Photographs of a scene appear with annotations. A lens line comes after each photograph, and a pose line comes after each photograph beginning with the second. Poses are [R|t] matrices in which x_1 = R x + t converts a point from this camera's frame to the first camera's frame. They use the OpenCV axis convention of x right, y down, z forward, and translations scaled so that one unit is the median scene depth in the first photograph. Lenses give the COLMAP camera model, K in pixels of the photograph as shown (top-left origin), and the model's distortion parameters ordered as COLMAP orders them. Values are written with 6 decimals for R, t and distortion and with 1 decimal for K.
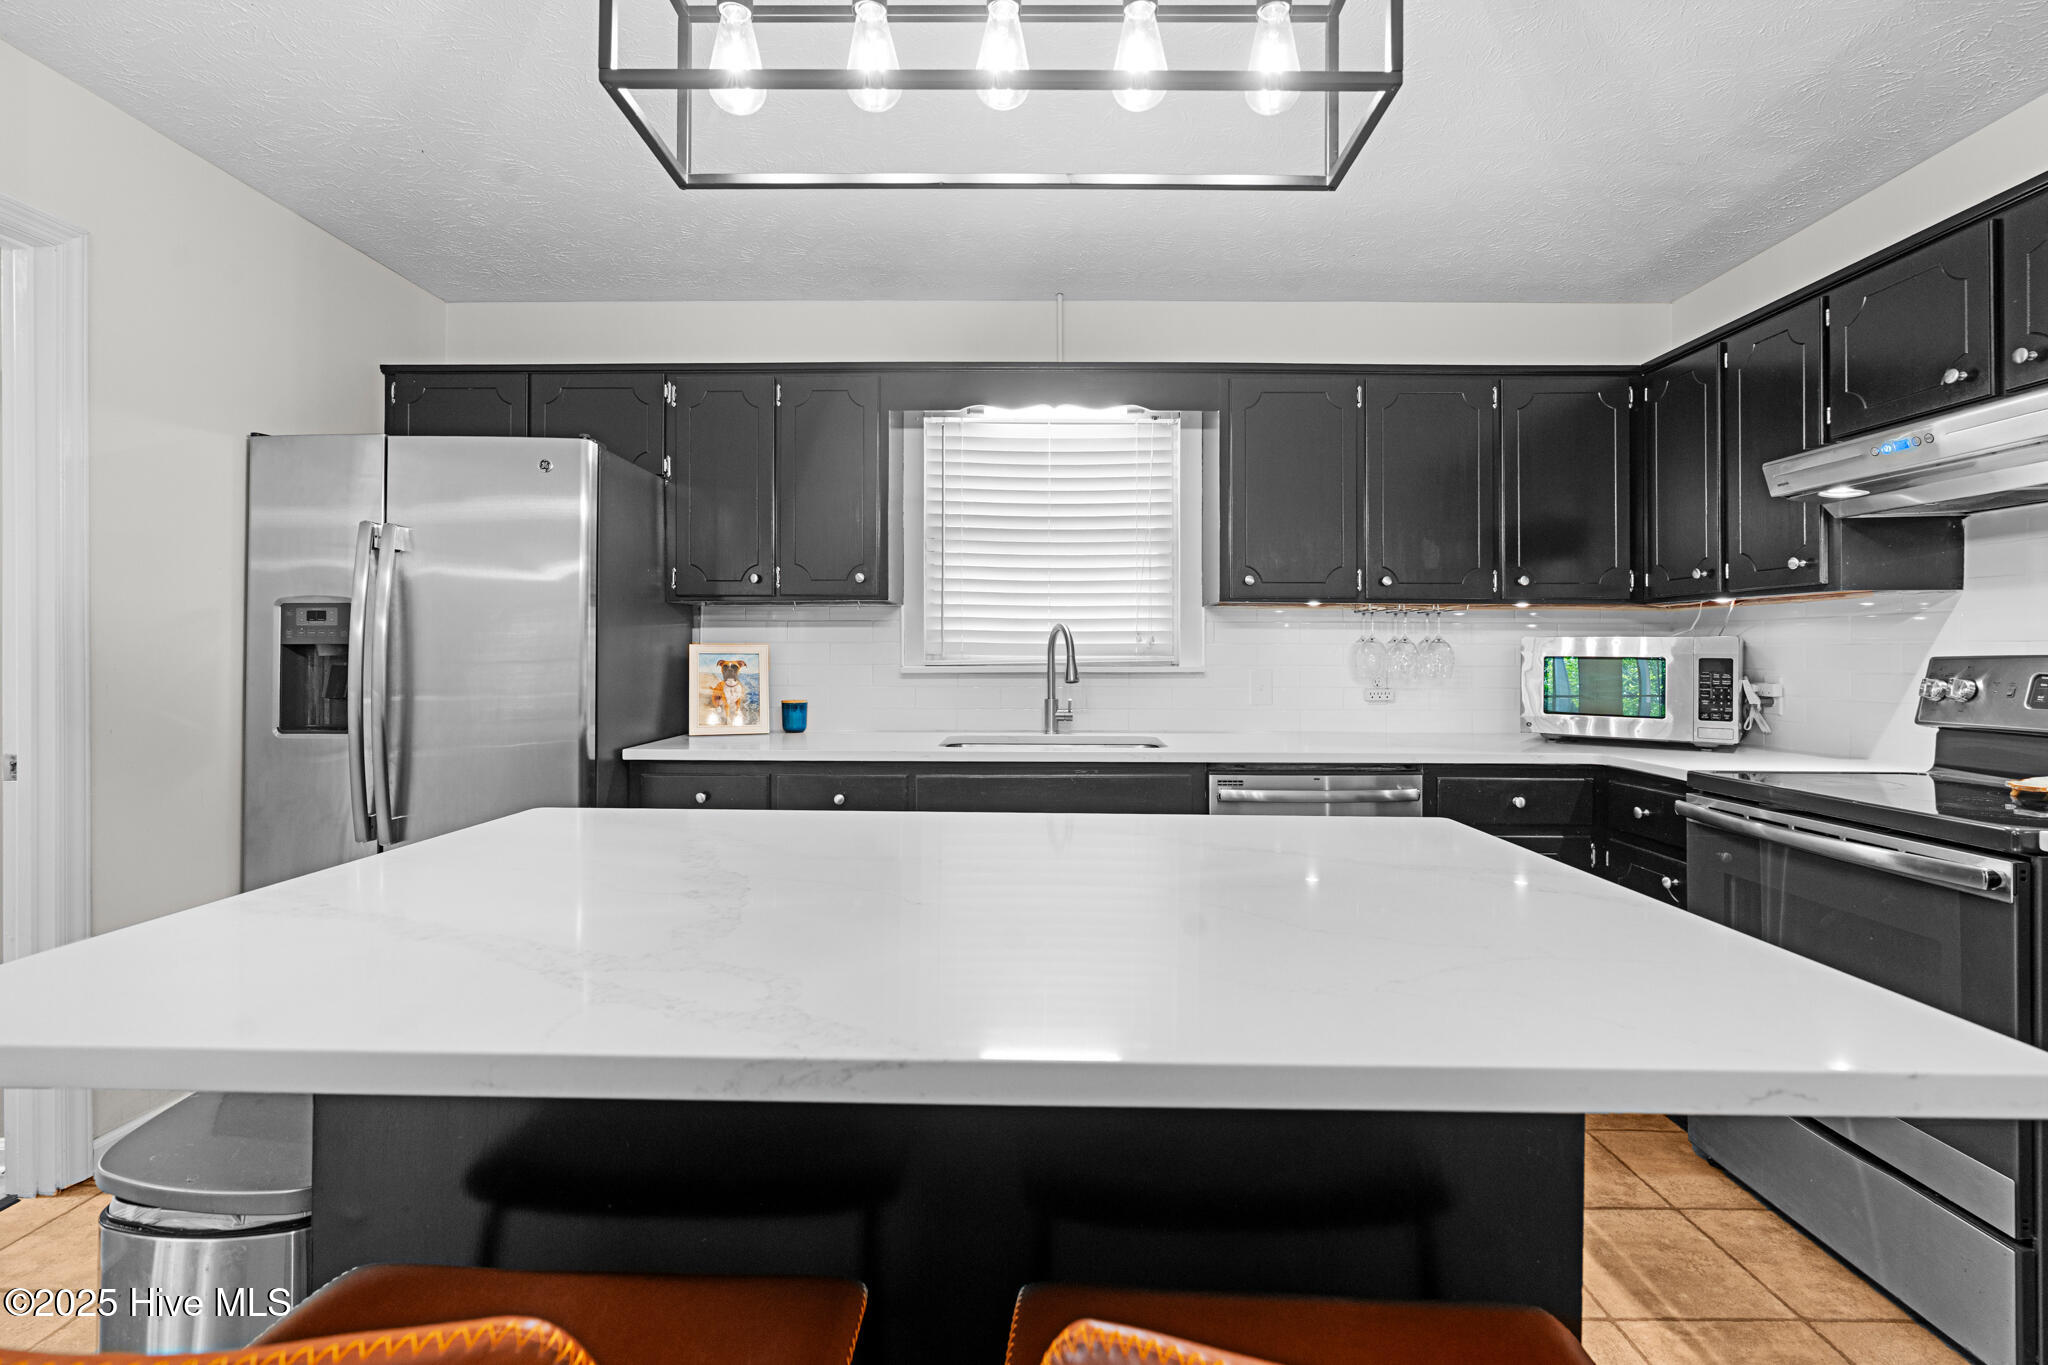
lens RADIAL K [[930.2, 0, 1032.3], [0, 930.2, 651.6], [0, 0, 1]] dist [-0.003249, 0.000416]
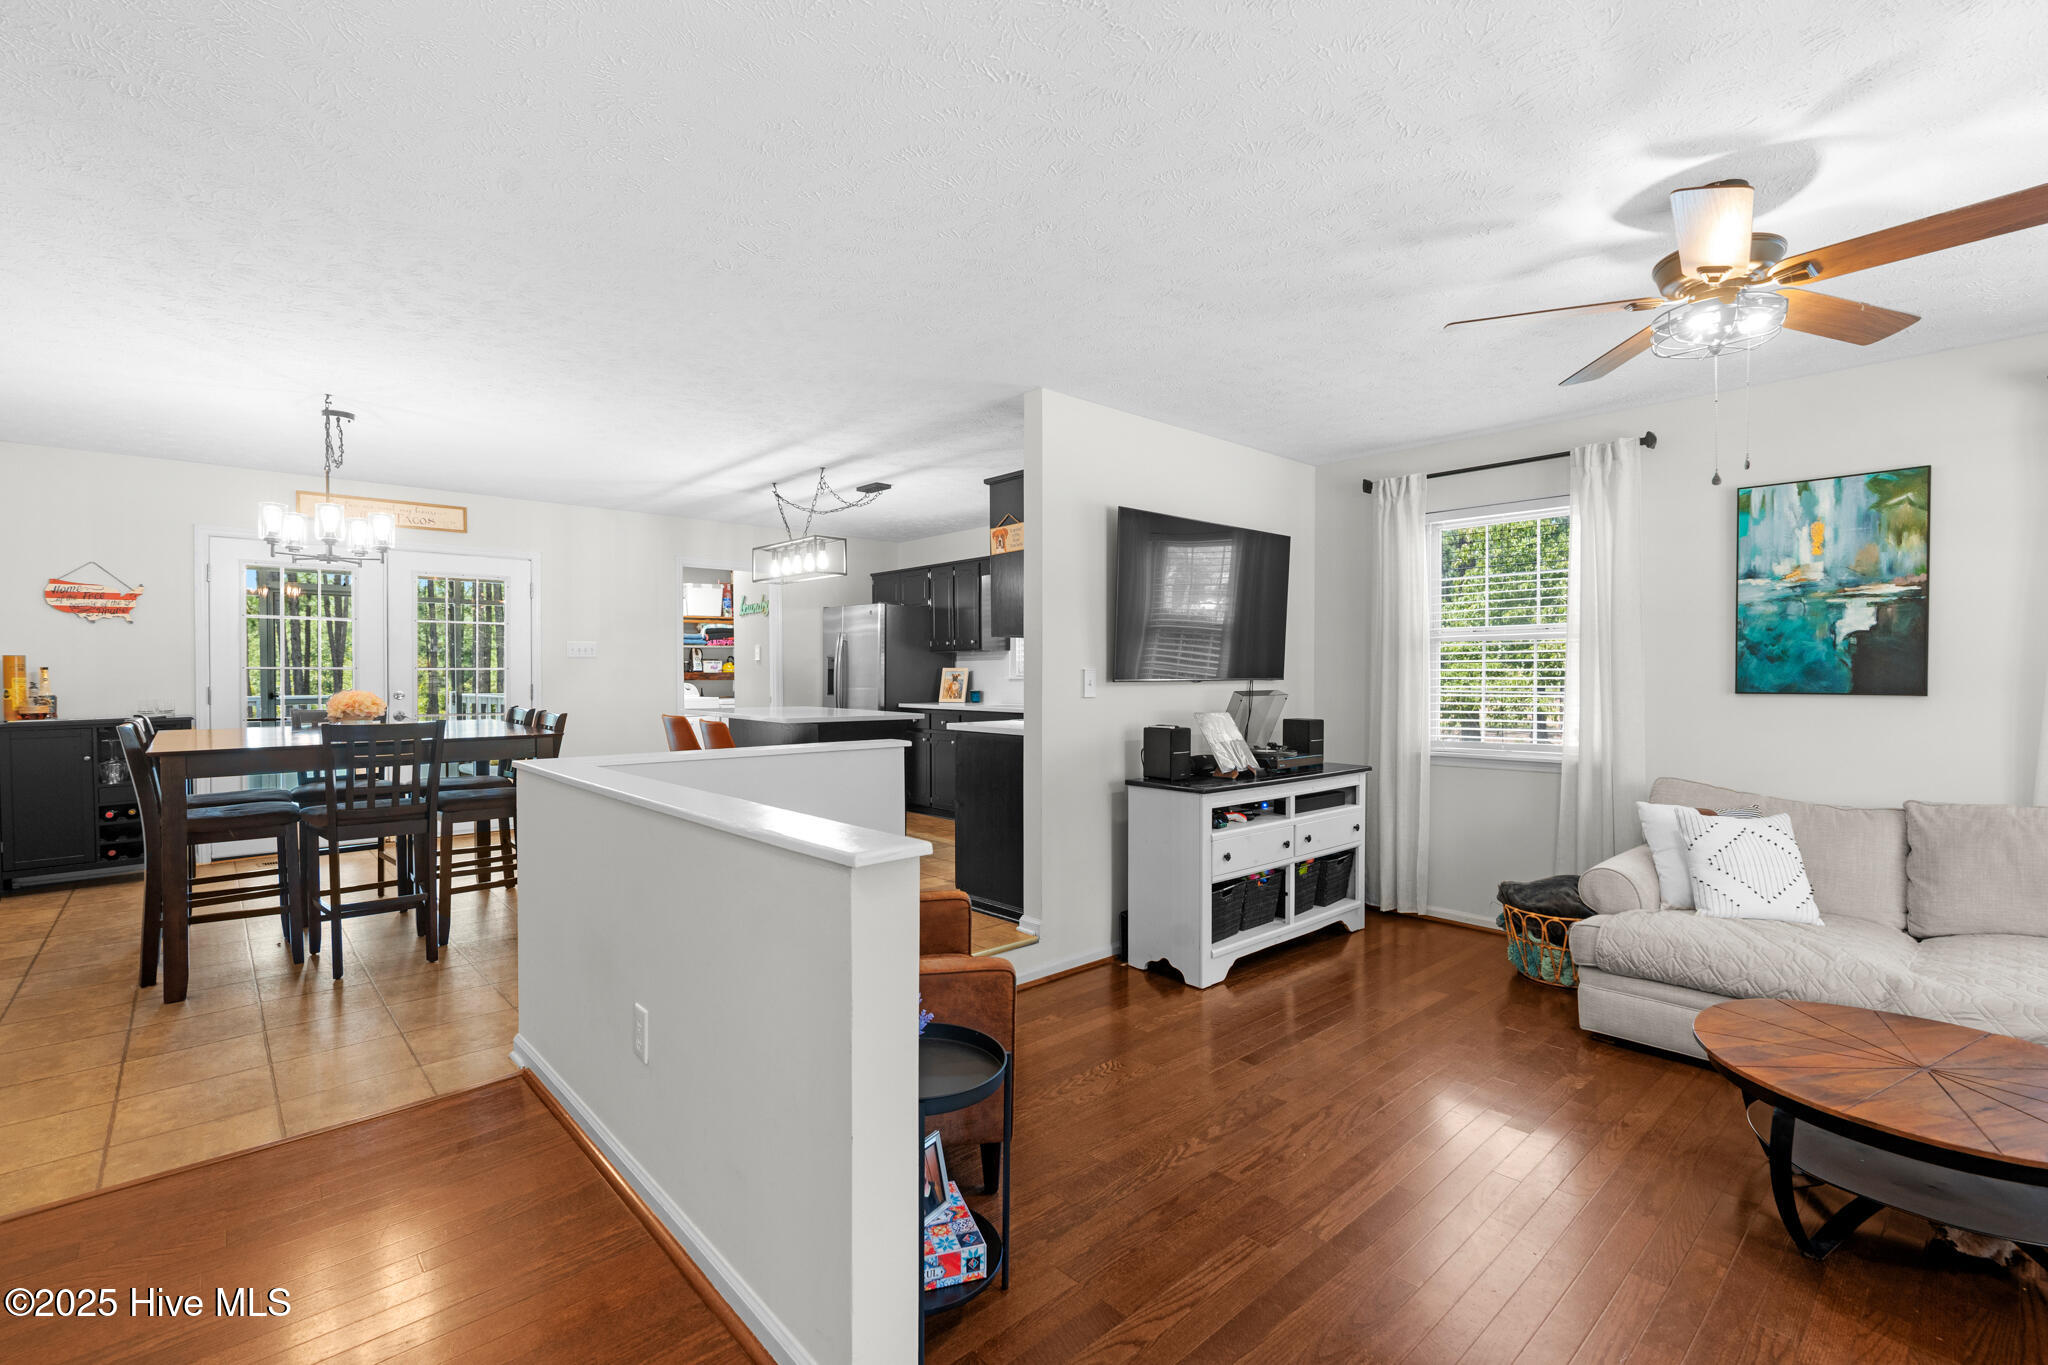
lens RADIAL K [[921.1, 0, 1024.0], [0, 921.1, 682.5], [0, 0, 1]] dist [0.000297, 0.000378]
pose [[0.677737, 0.003894, -0.735294, 1.831451], [0.005569, 0.999930, 0.010428, 0.008244], [0.735284, -0.011163, 0.677668, -0.643142]]
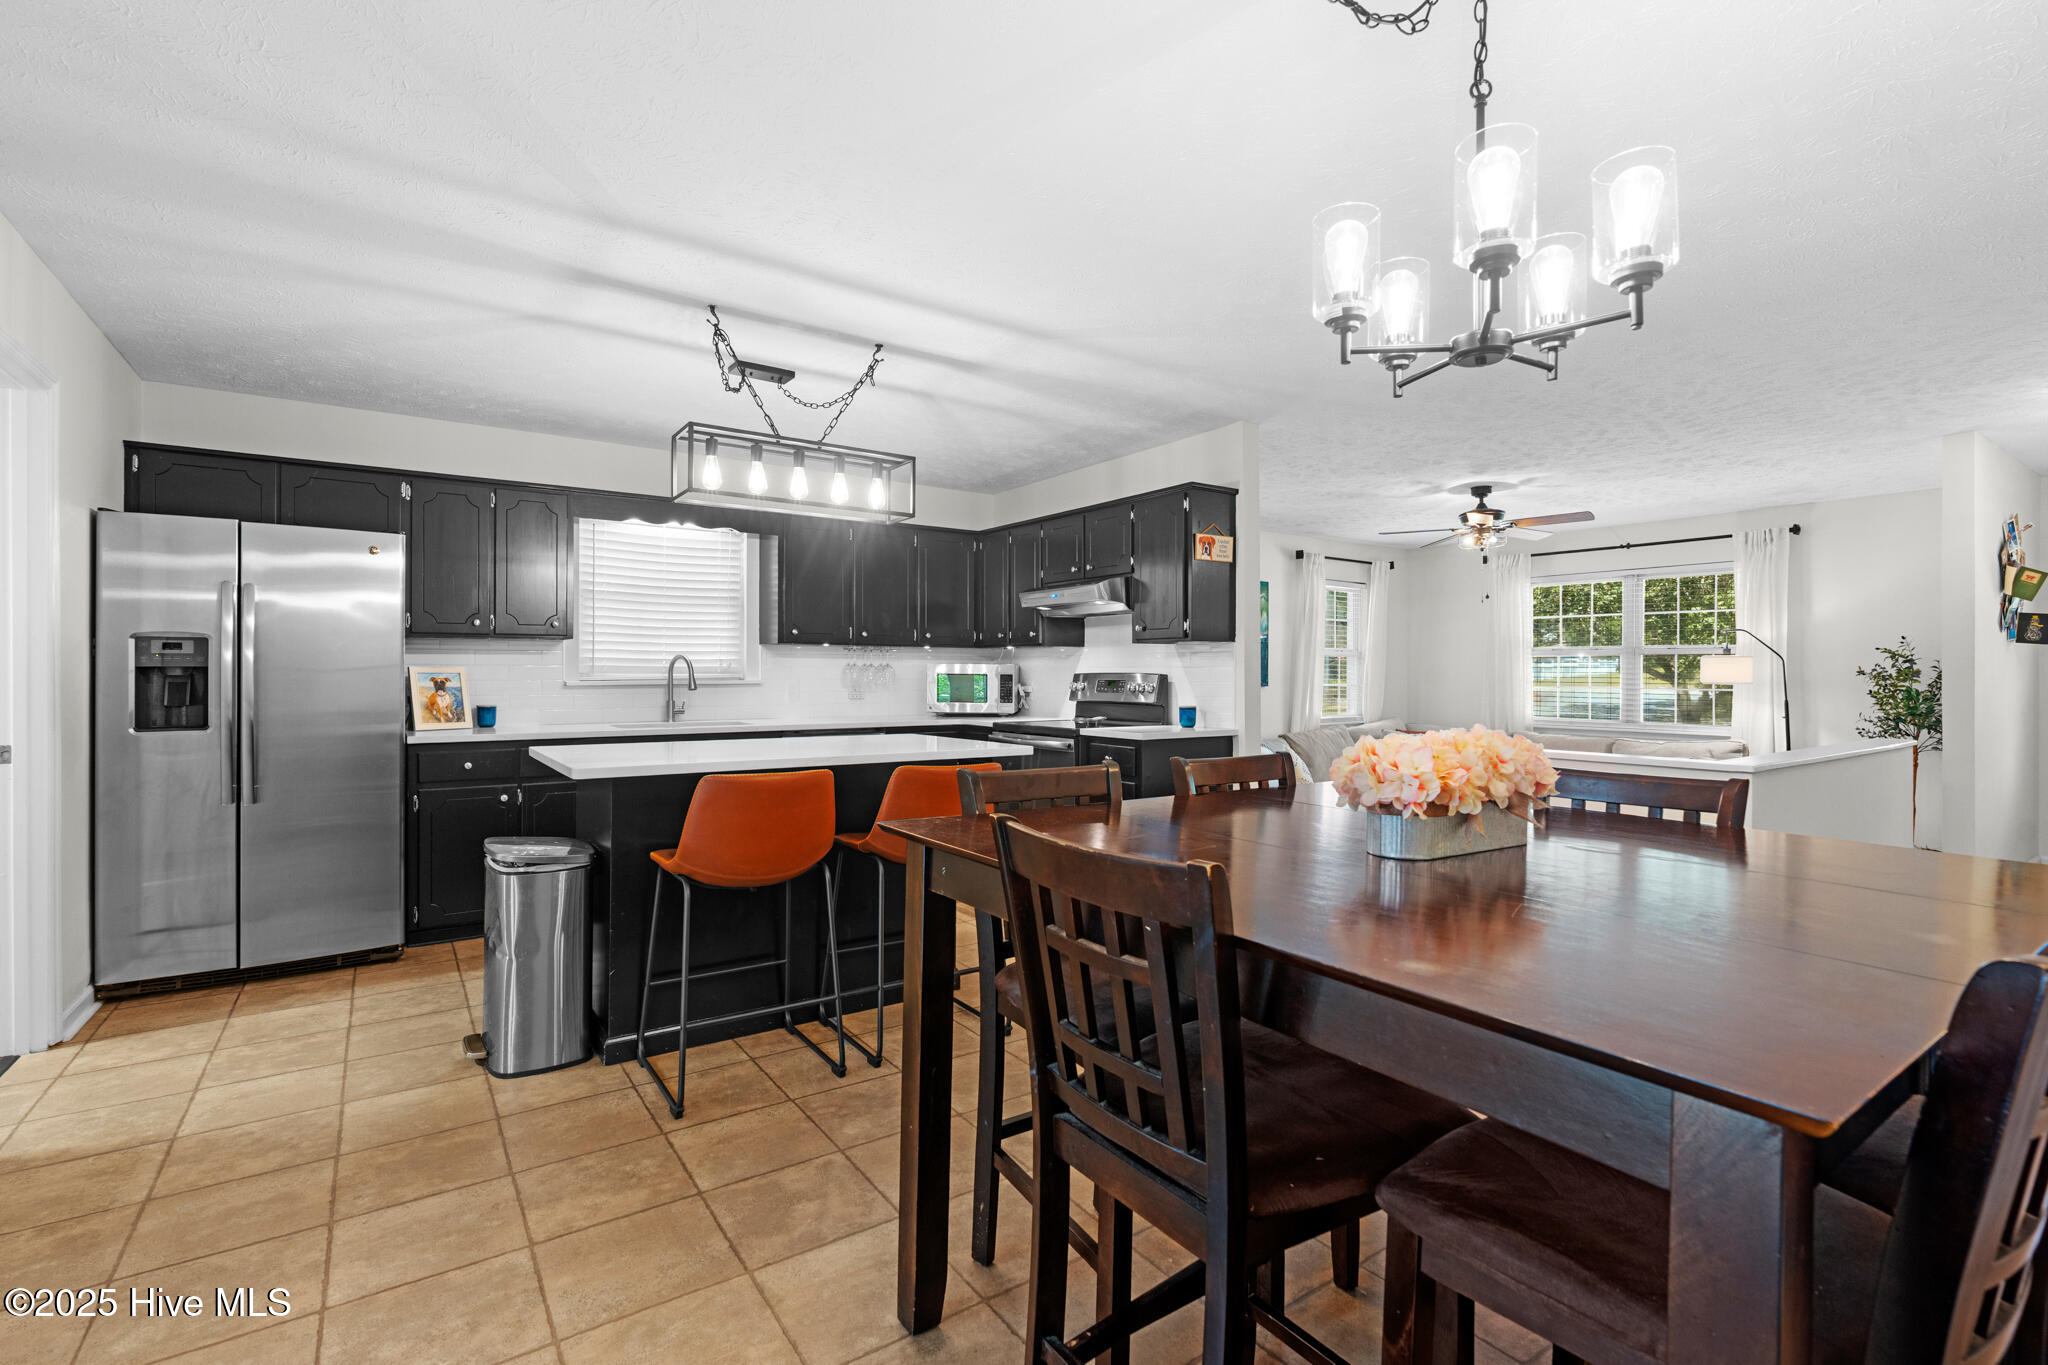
lens RADIAL K [[921.1, 0, 1024.0], [0, 921.1, 682.5], [0, 0, 1]] dist [0.000297, 0.000378]
pose [[0.813406, -0.007540, 0.581647, -0.453962], [0.000131, 0.999918, 0.012779, -0.001247], [-0.581696, -0.010318, 0.813341, -0.727686]]
